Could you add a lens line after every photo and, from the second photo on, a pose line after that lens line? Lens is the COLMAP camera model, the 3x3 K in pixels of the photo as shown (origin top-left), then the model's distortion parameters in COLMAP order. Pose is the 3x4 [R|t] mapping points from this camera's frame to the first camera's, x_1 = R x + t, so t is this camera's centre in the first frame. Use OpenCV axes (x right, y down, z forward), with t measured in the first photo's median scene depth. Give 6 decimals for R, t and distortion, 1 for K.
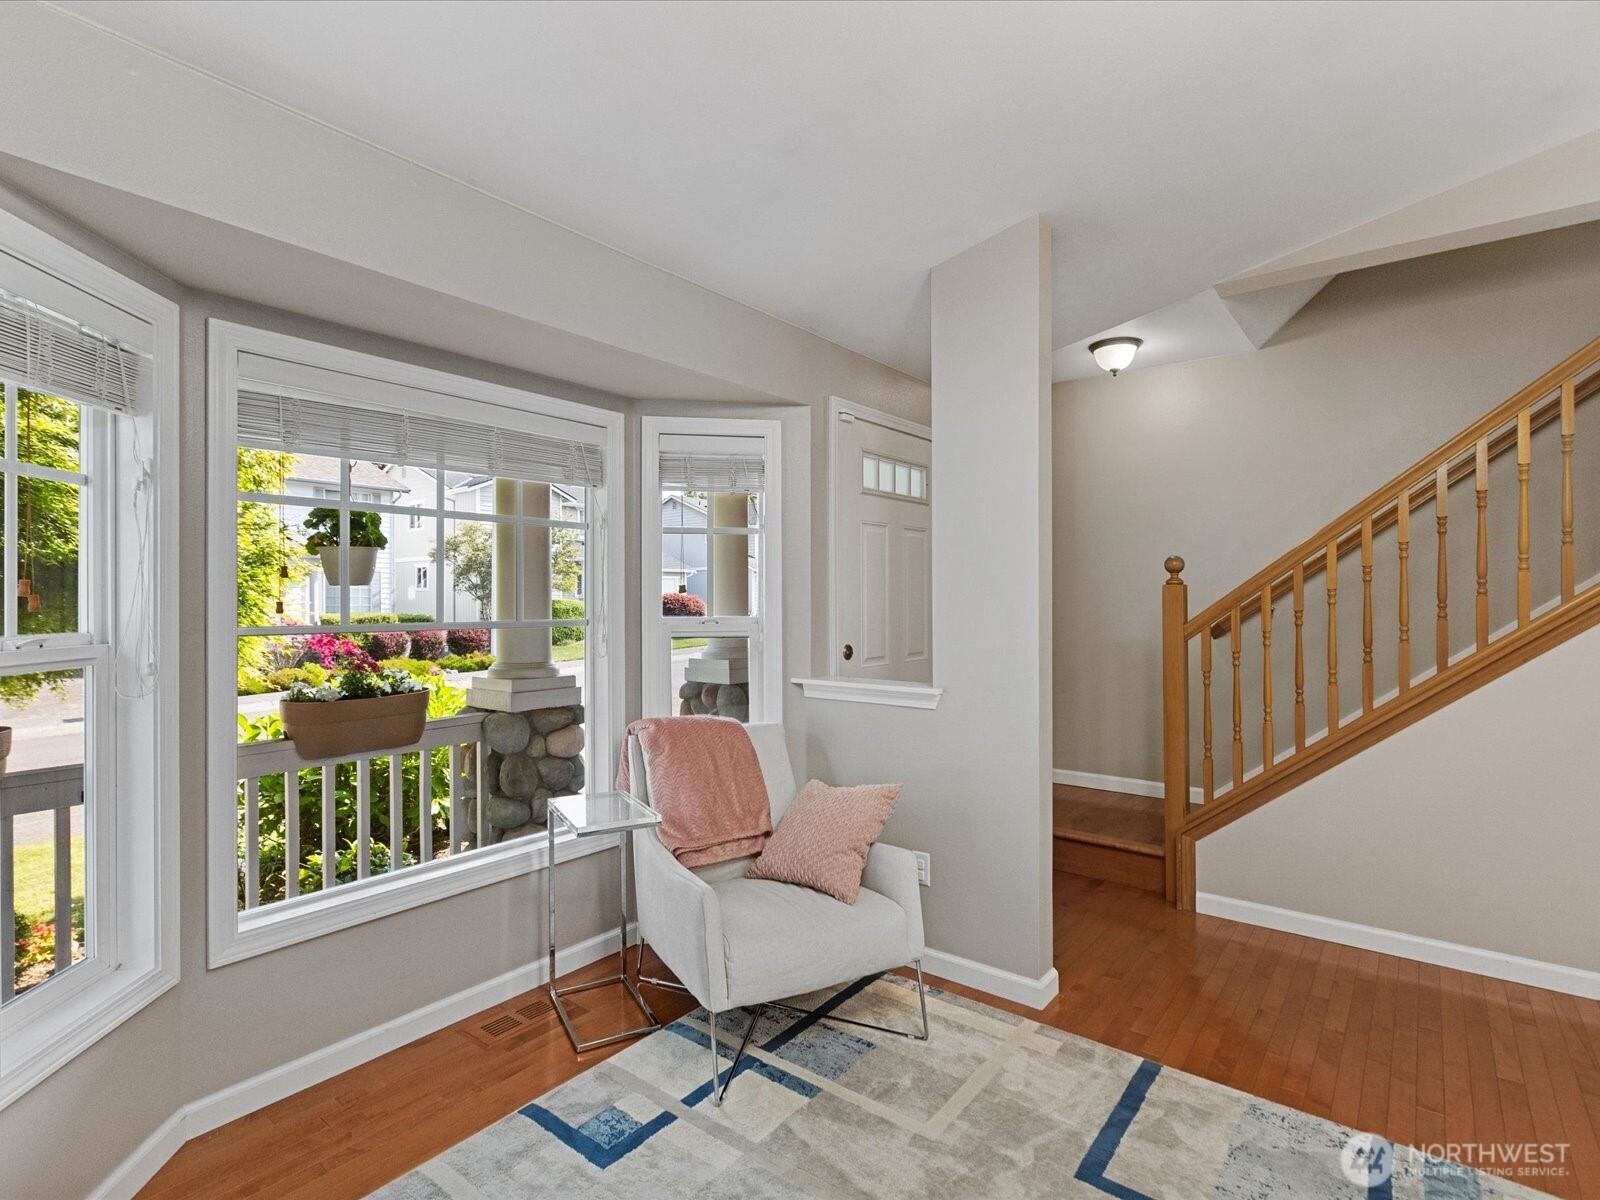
lens RADIAL K [[808.4, 0, 798.3], [0, 808.4, 597.6], [0, 0, 1]] dist [-0.003495, 0.000073]
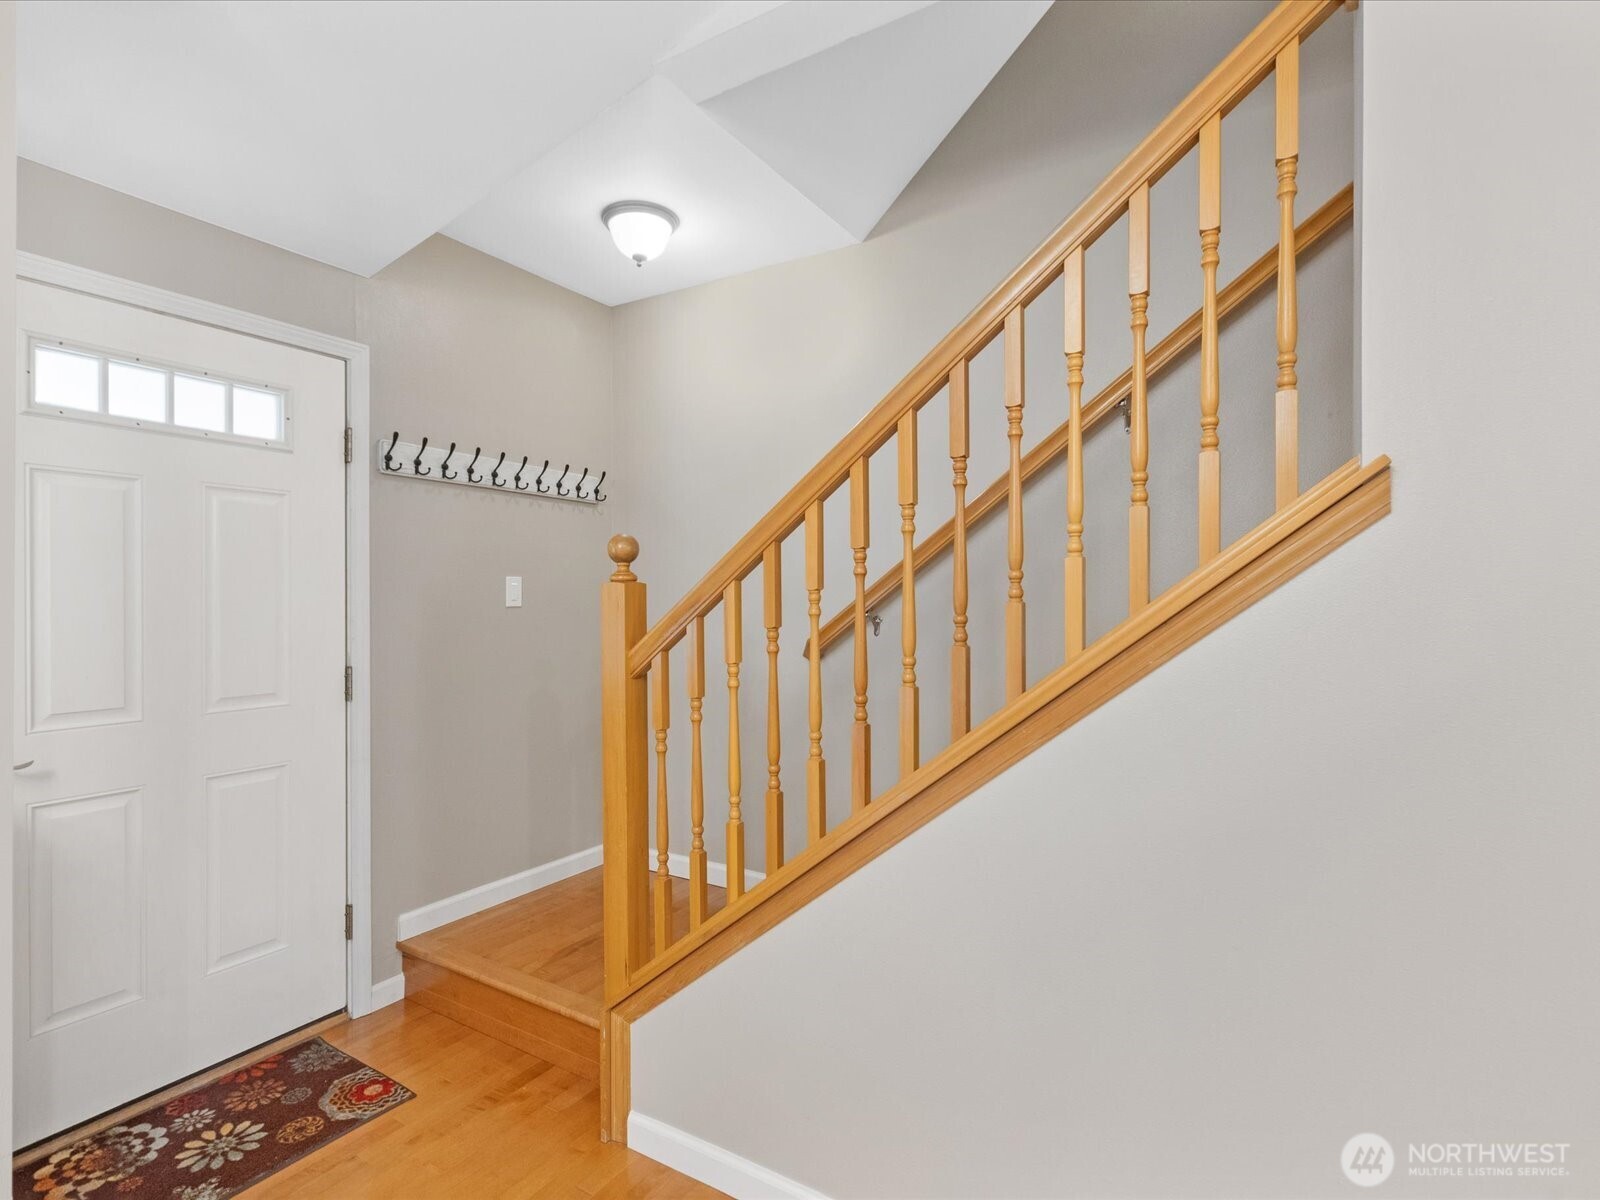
lens RADIAL K [[808.4, 0, 803.6], [0, 808.4, 600.7], [0, 0, 1]] dist [-0.003495, 0.000073]
pose [[0.993285, 0.002061, 0.115678, 0.527955], [-0.001357, 0.999980, -0.006165, 0.000489], [-0.115688, 0.005966, 0.993268, 0.391703]]
